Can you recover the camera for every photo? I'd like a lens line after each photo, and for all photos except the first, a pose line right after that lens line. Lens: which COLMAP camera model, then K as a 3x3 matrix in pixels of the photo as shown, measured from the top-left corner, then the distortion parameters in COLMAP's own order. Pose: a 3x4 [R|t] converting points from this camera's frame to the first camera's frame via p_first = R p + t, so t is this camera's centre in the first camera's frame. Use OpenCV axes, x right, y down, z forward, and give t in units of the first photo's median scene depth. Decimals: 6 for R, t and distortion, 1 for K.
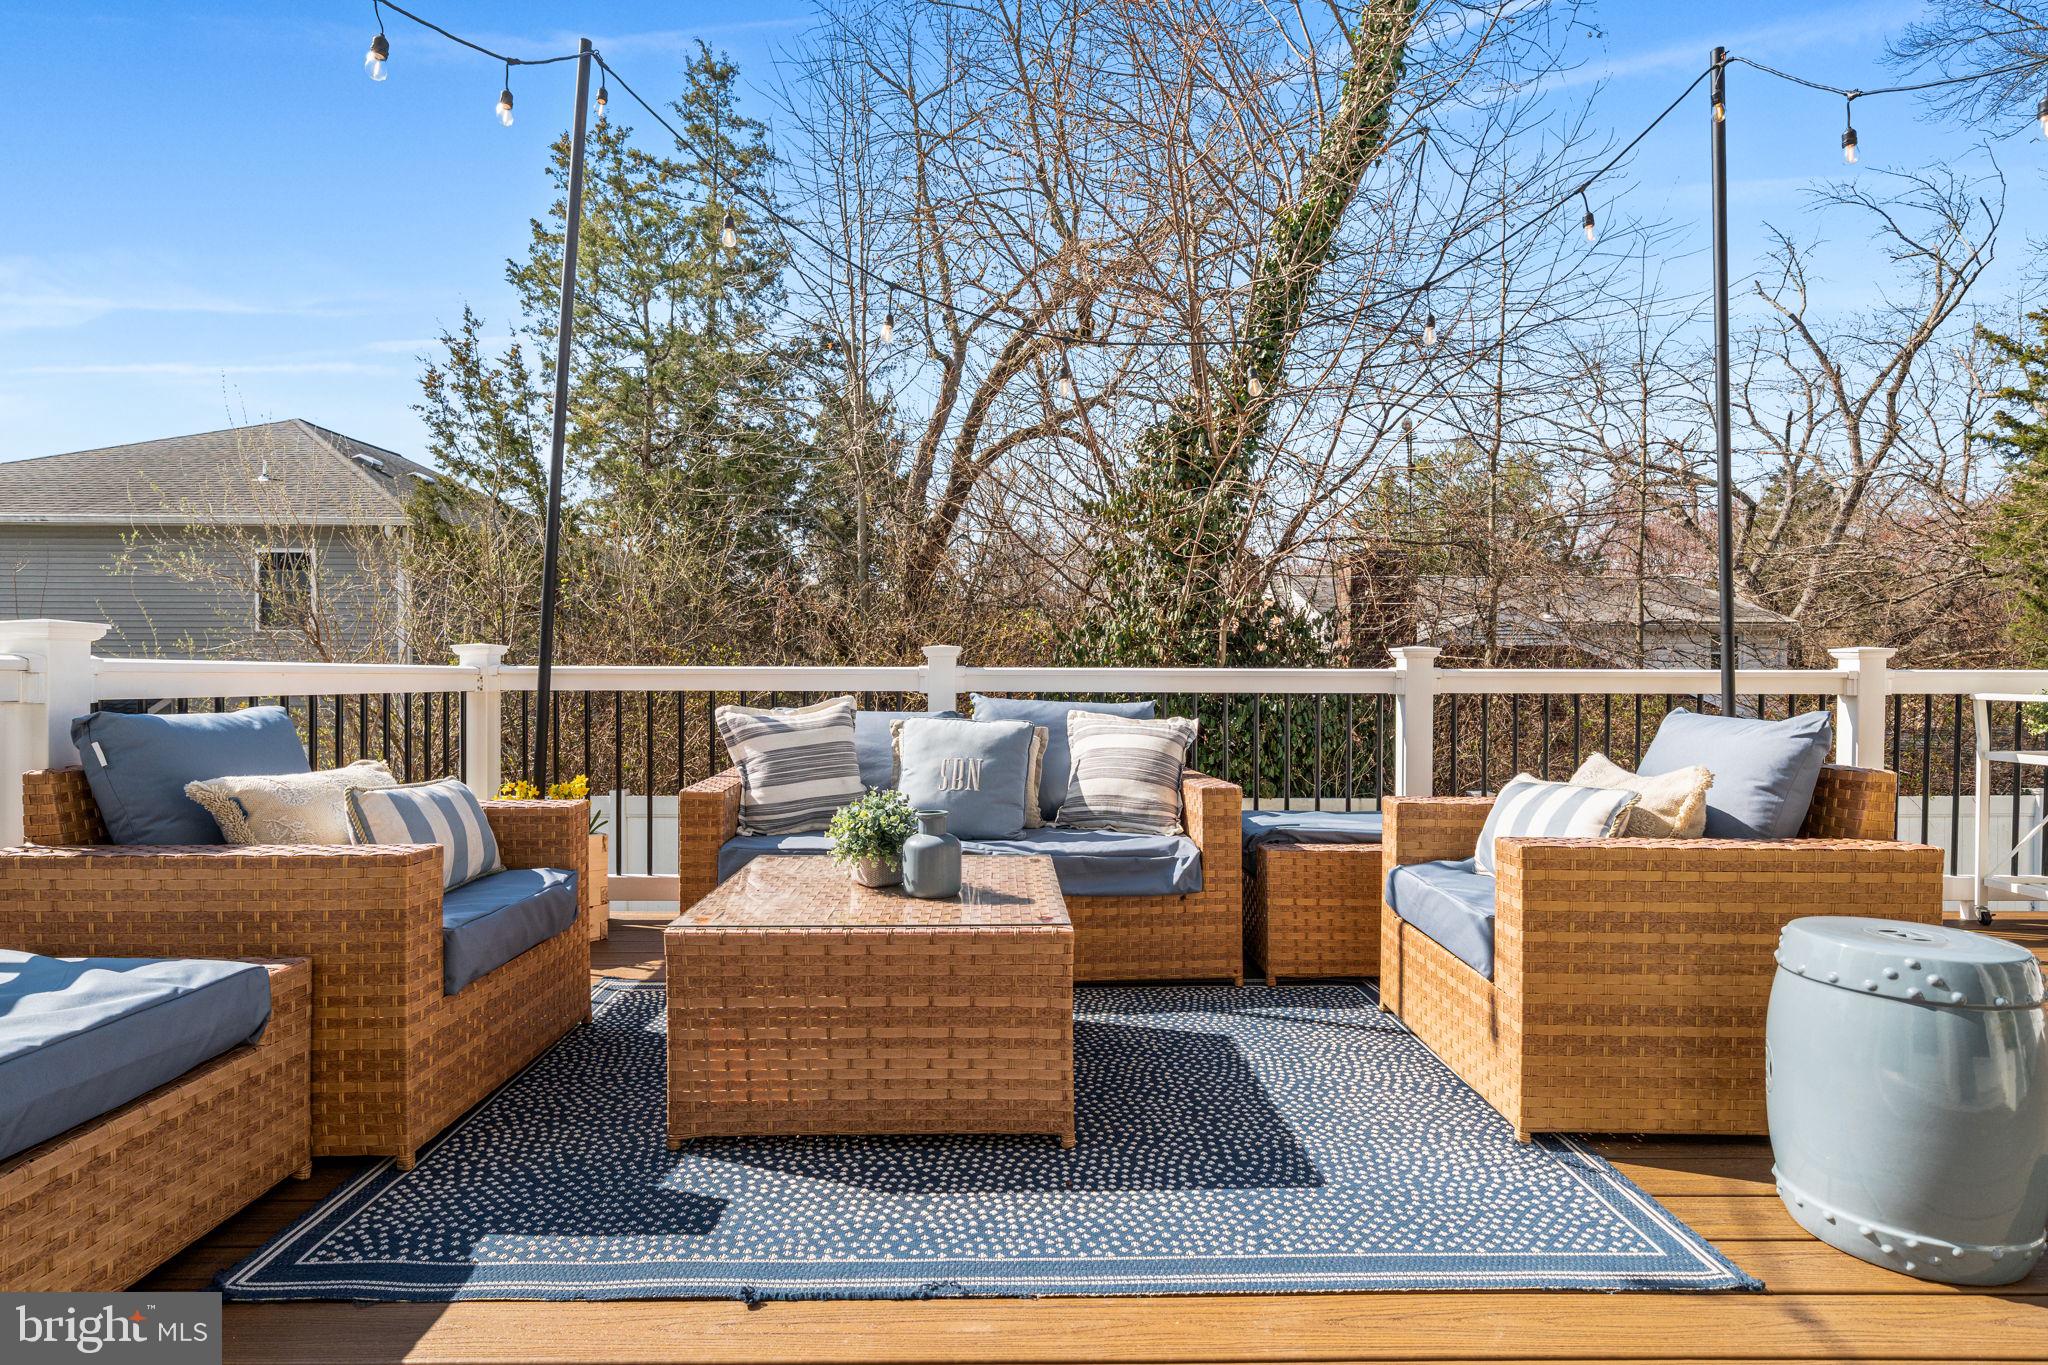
lens RADIAL K [[1051.9, 0, 1015.5], [0, 1051.9, 676.4], [0, 0, 1]] dist [0.005950, 0.000601]
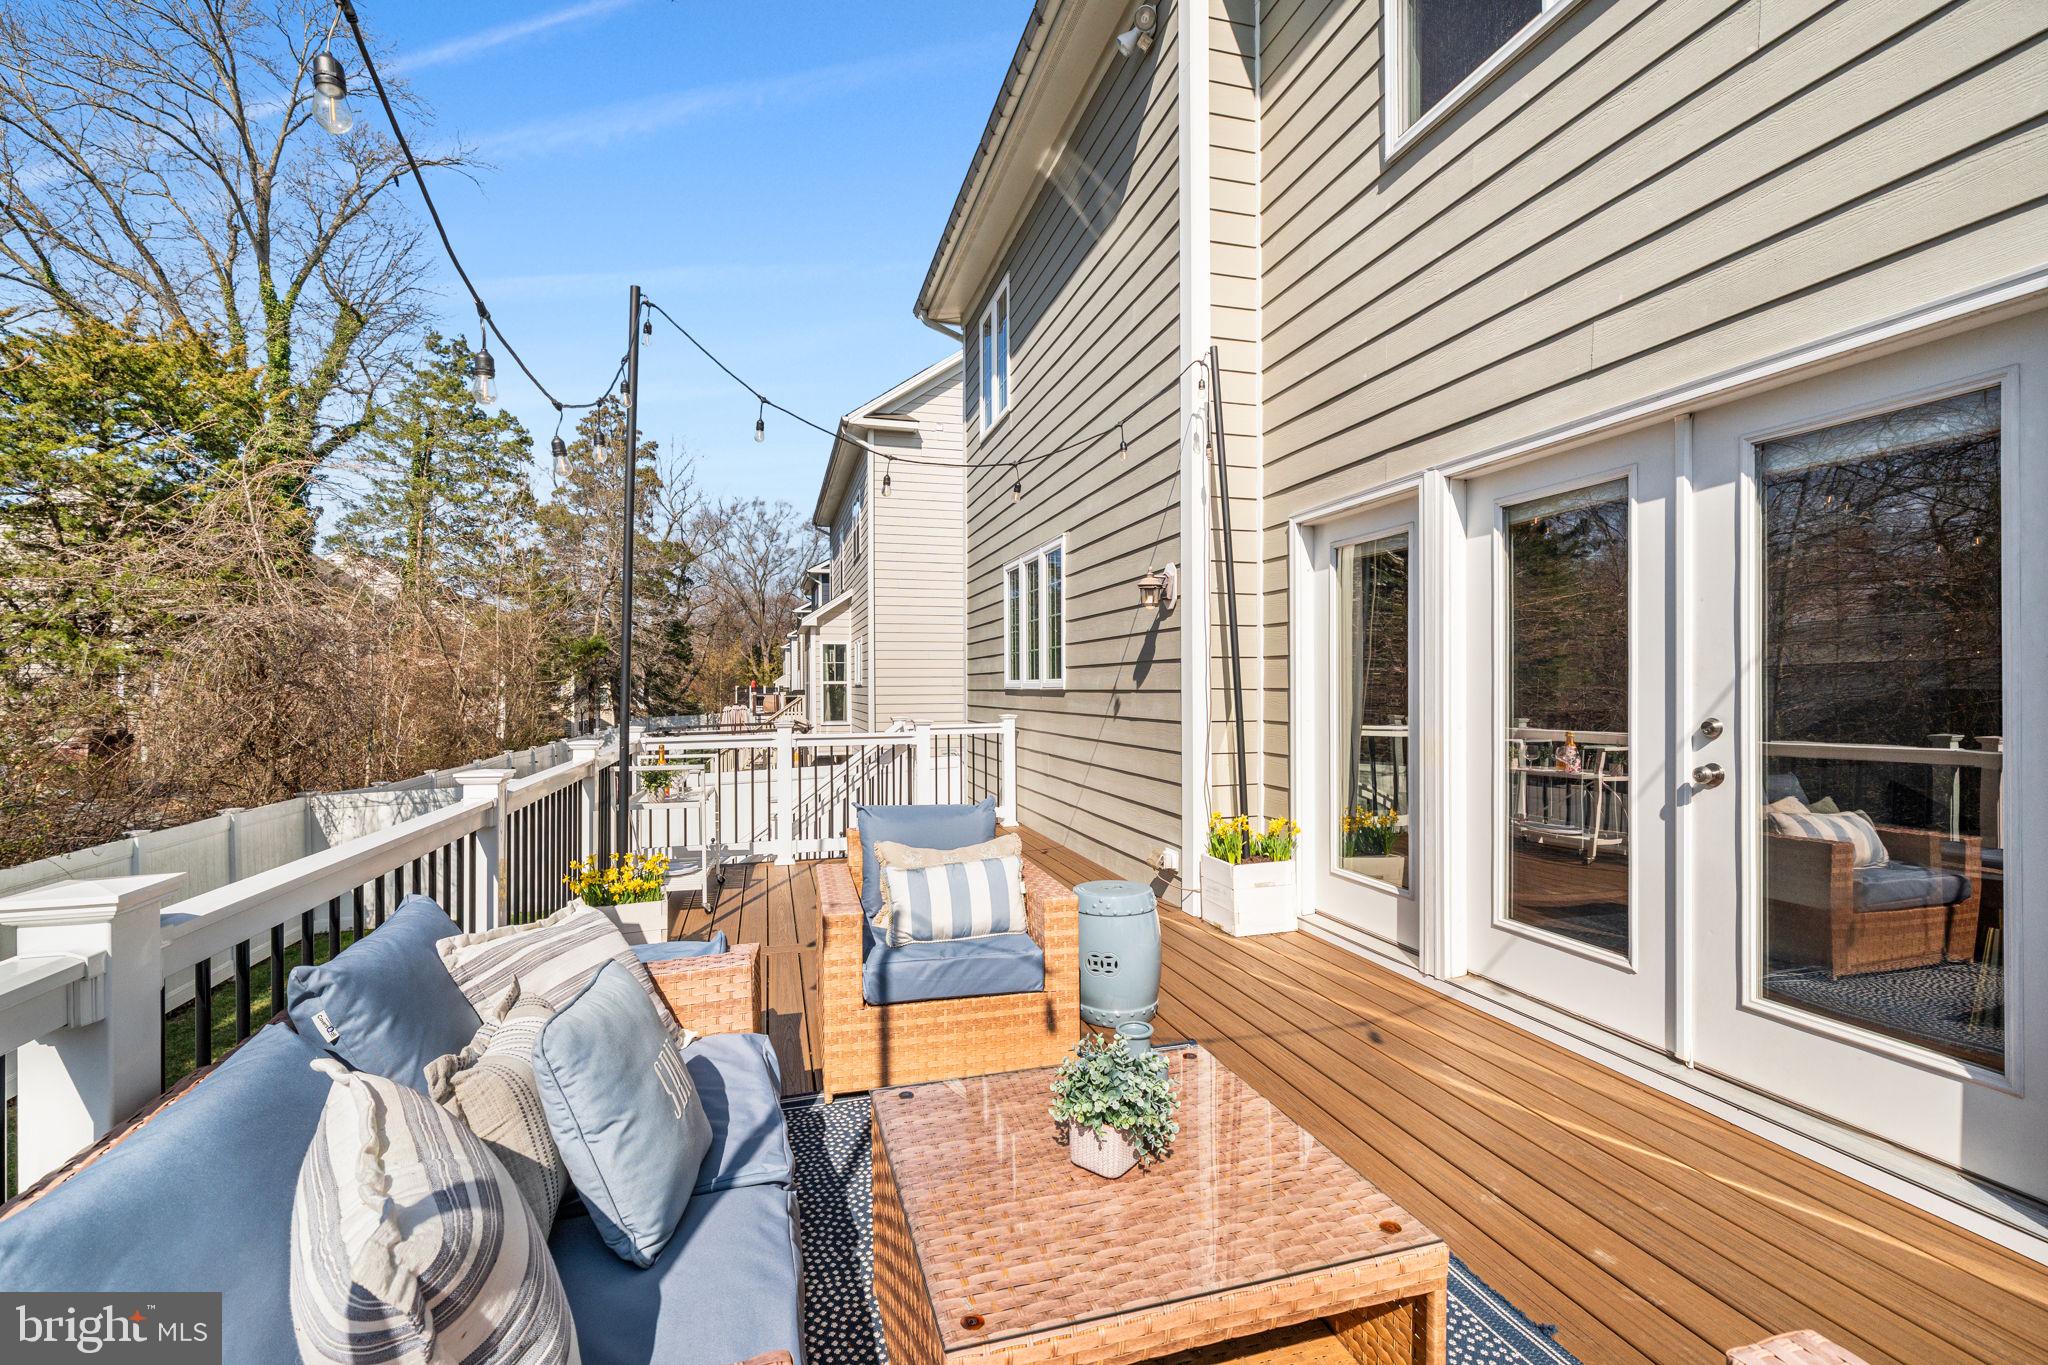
lens RADIAL K [[894.6, 0, 1010.7], [0, 894.6, 685.2], [0, 0, 1]] dist [-0.001358, -0.000337]
pose [[-0.256052, 0.001498, 0.966662, -0.550712], [0.013101, 0.999912, 0.001921, -0.113705], [-0.966574, 0.013156, -0.256049, 0.922929]]
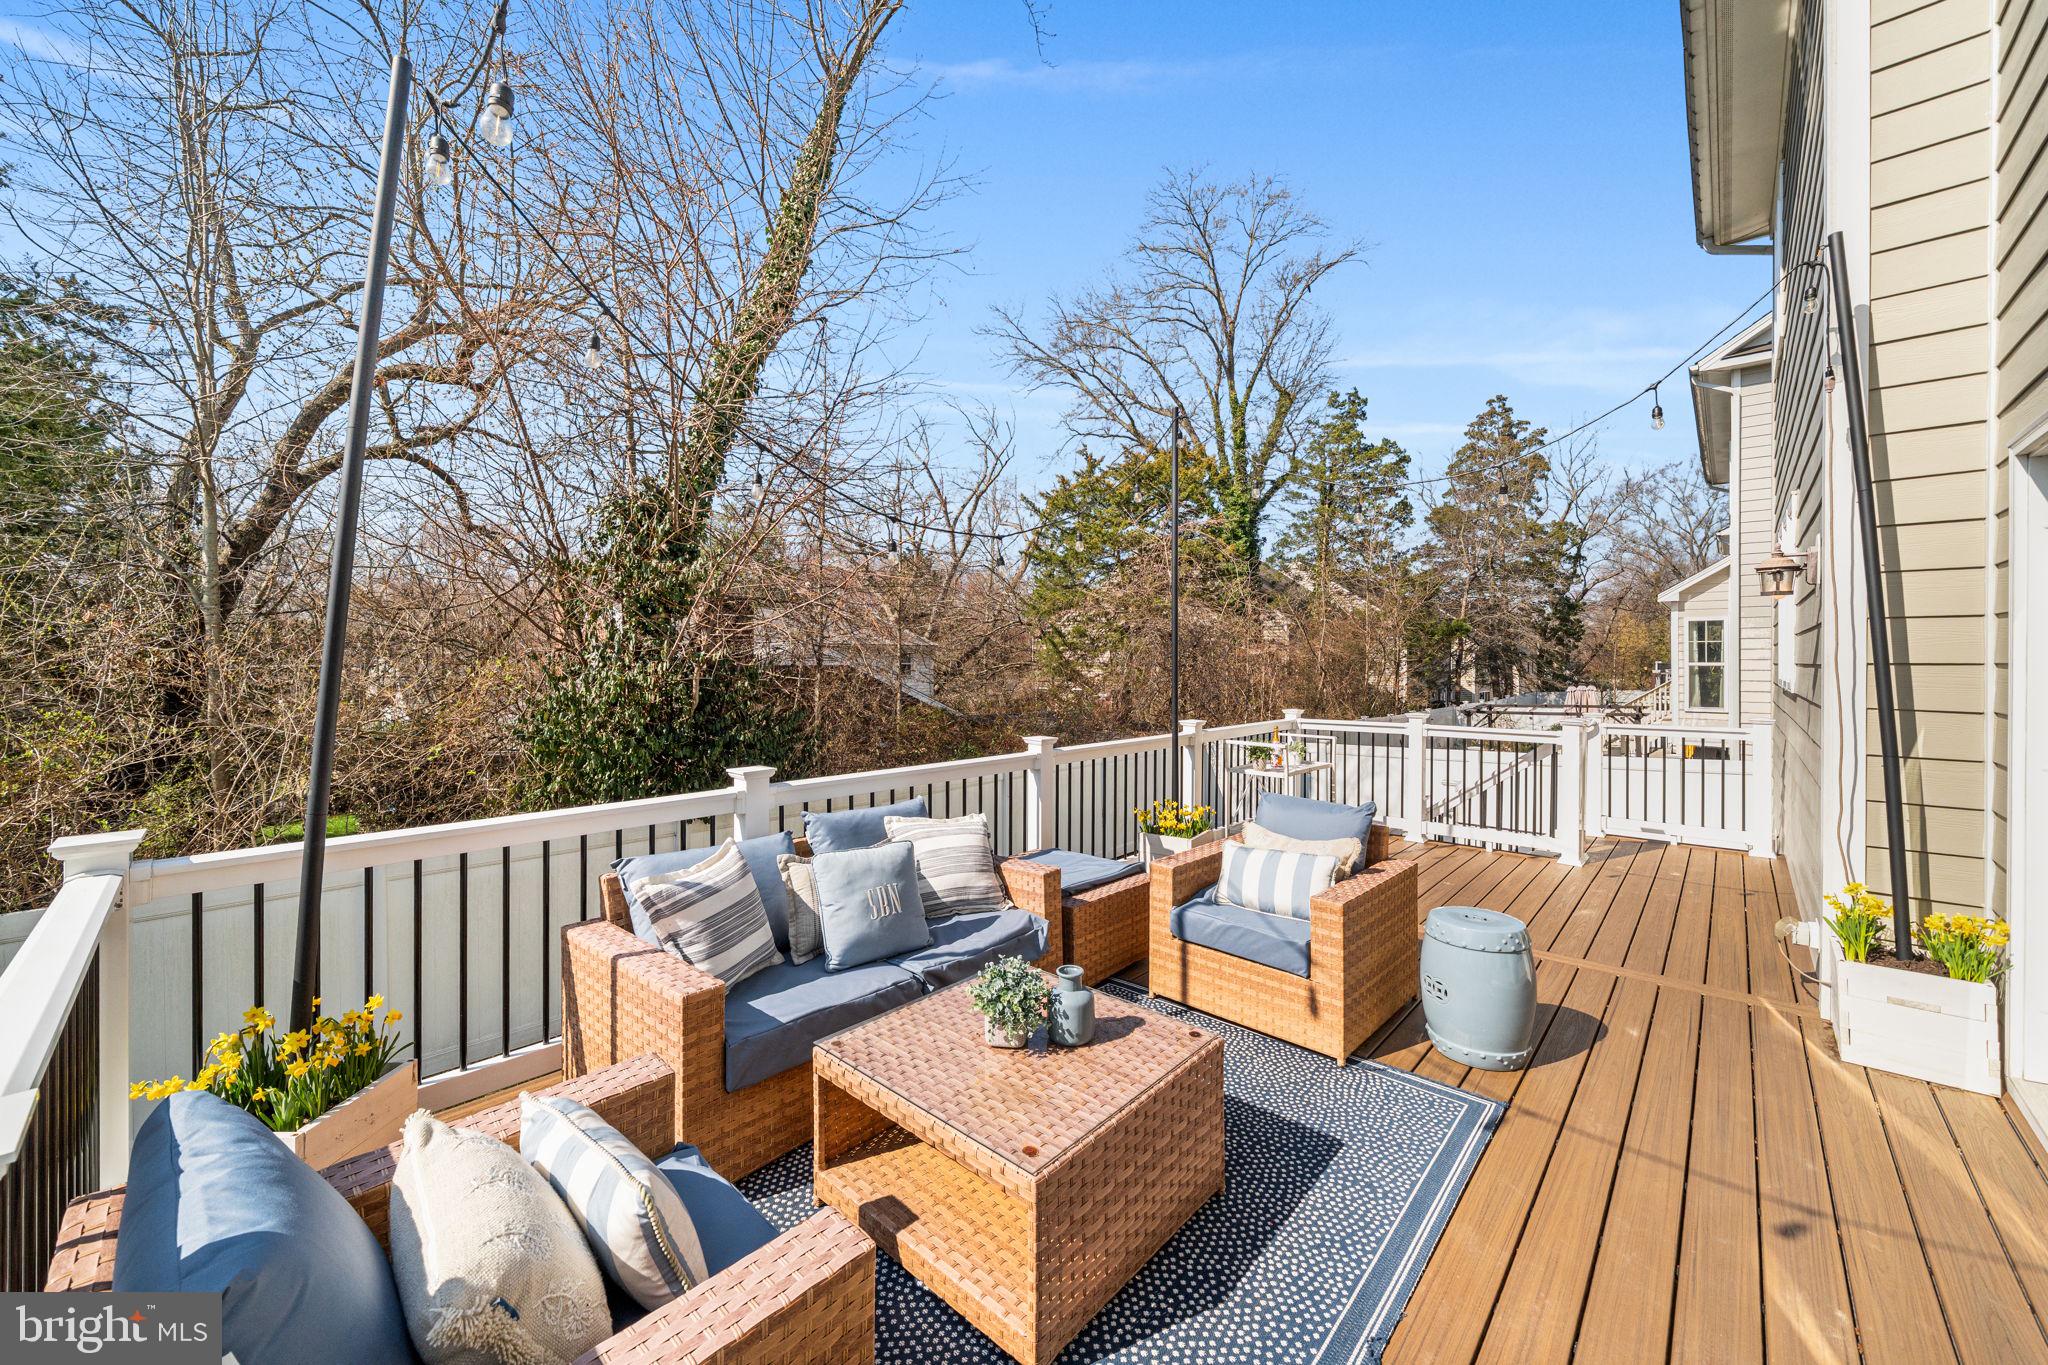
lens RADIAL K [[769.6, 0, 1016.8], [0, 769.6, 661.2], [0, 0, 1]] dist [-0.004027, -0.000068]
pose [[0.696562, -0.001574, 0.717495, -0.543051], [0.007025, 0.999965, -0.004626, -0.160907], [-0.717462, 0.008263, 0.696548, 0.298611]]
